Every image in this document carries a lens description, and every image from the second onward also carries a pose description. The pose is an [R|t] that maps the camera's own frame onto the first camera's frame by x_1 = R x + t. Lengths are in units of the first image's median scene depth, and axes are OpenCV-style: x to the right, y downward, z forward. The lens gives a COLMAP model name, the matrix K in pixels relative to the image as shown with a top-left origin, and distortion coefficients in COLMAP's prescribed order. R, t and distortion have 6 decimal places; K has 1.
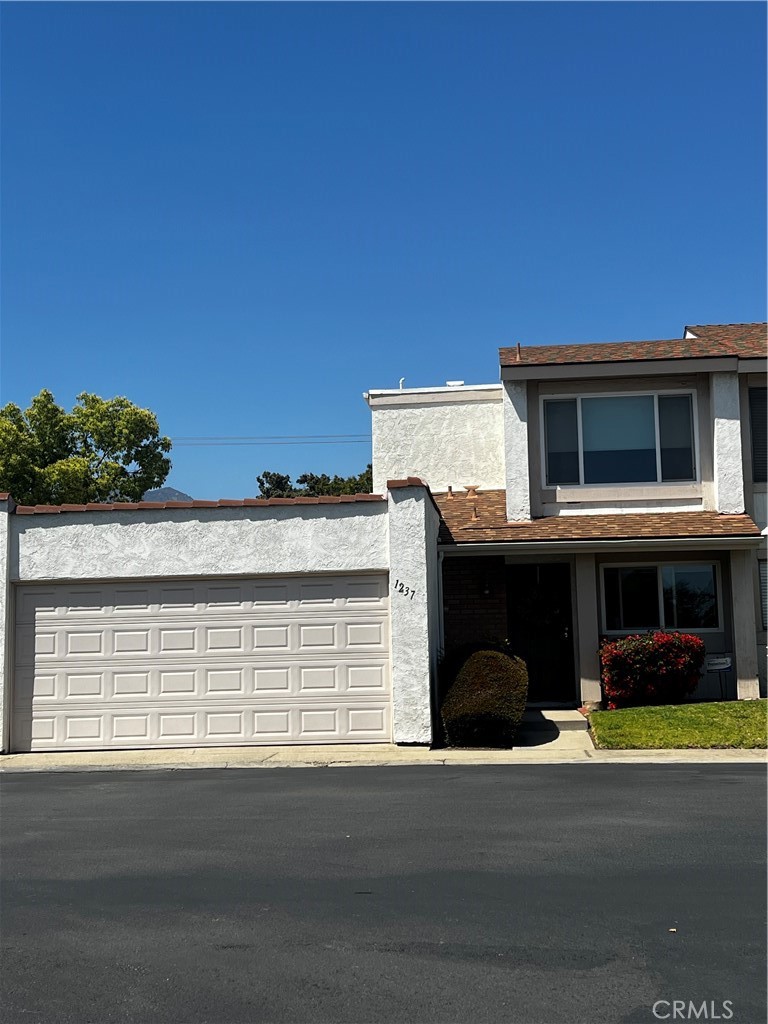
lens RADIAL K [[1362.4, 0, 384.0], [0, 1362.4, 512.0], [0, 0, 1]] dist [0.149541, -0.026863]
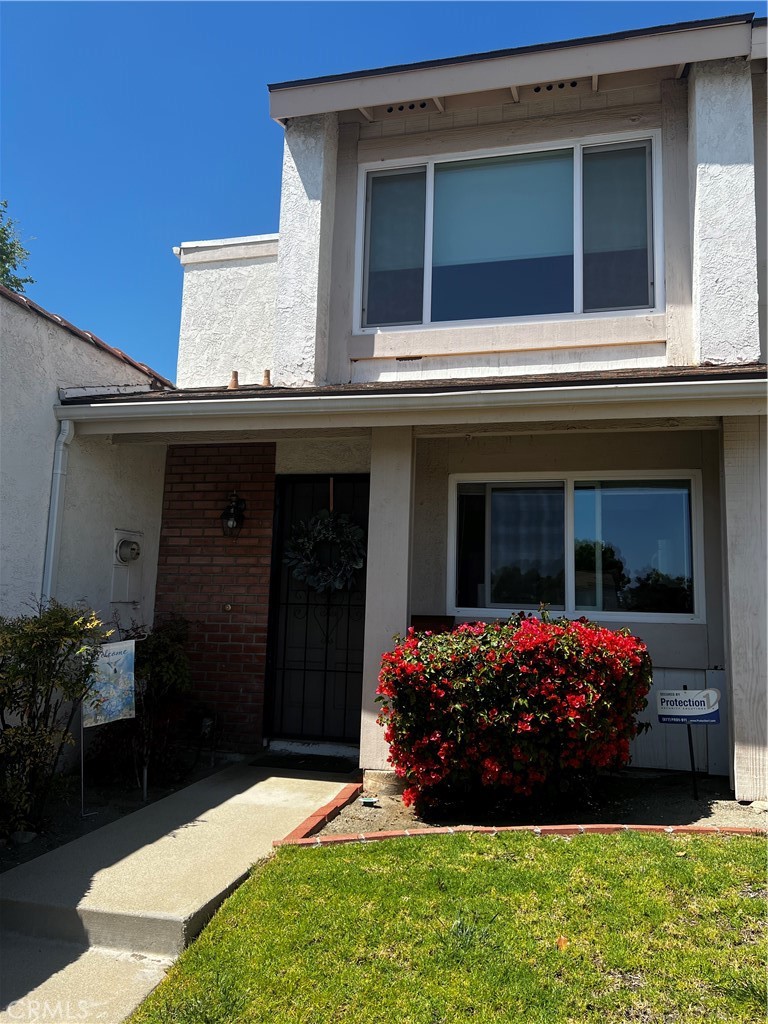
lens RADIAL K [[761.0, 0, 385.5], [0, 761.0, 507.3], [0, 0, 1]] dist [0.060649, -0.067663]
pose [[0.984167, 0.027908, -0.175034, 0.182661], [-0.032854, 0.999137, -0.025422, 0.057452], [0.174173, 0.030770, 0.984234, 0.716089]]
